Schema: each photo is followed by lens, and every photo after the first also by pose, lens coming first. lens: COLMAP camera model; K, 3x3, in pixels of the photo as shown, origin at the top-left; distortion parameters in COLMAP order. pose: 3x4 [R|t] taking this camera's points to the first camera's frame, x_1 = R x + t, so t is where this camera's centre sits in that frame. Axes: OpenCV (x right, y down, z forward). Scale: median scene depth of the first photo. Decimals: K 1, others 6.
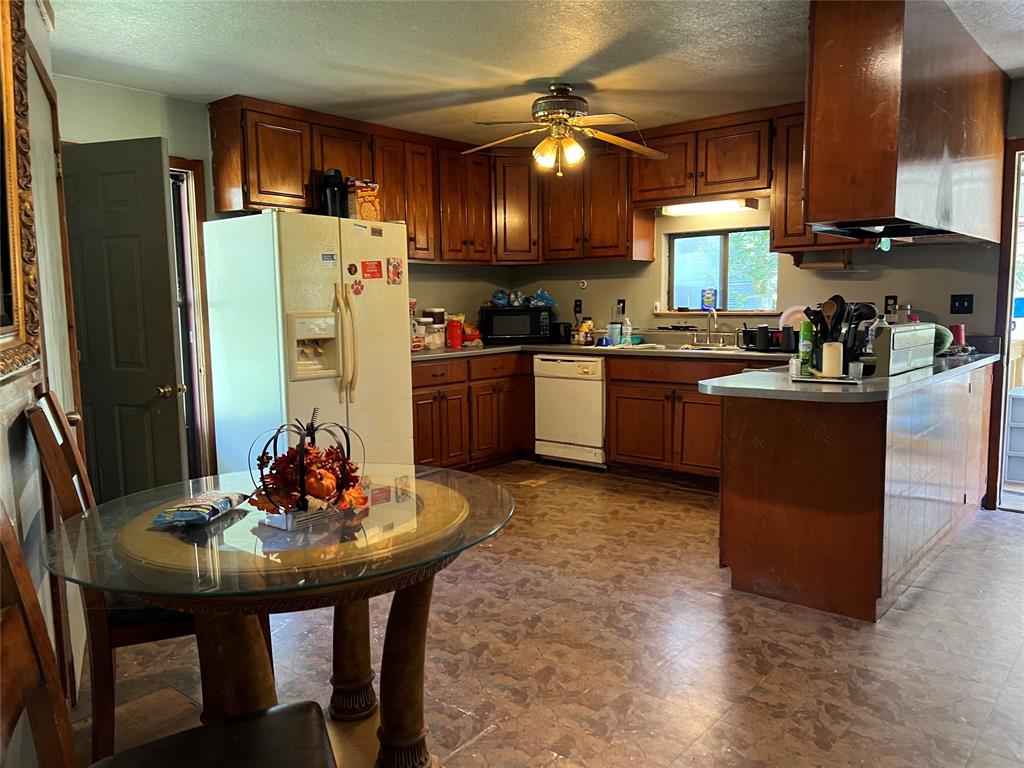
lens RADIAL K [[765.9, 0, 518.8], [0, 765.9, 378.7], [0, 0, 1]] dist [0.079518, -0.100807]
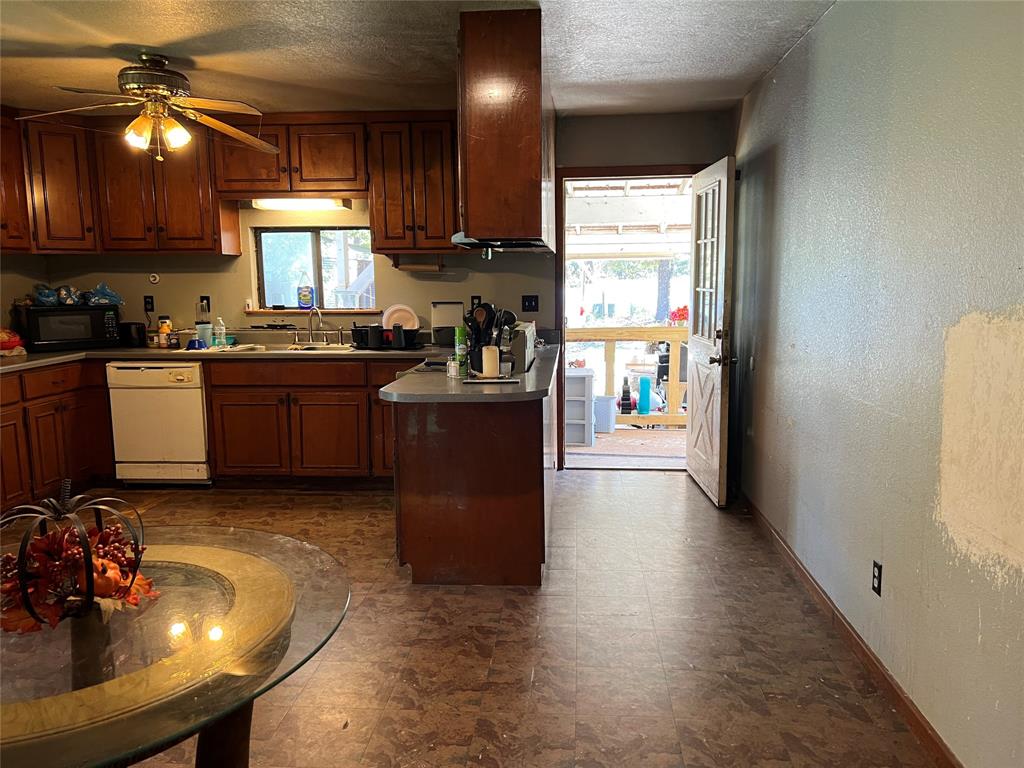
lens RADIAL K [[765.9, 0, 518.8], [0, 765.9, 378.7], [0, 0, 1]] dist [0.079518, -0.100807]
pose [[0.814448, -0.068290, 0.576203, -0.110082], [0.056967, 0.997663, 0.037720, -0.021242], [-0.577433, 0.002103, 0.816436, 0.039058]]
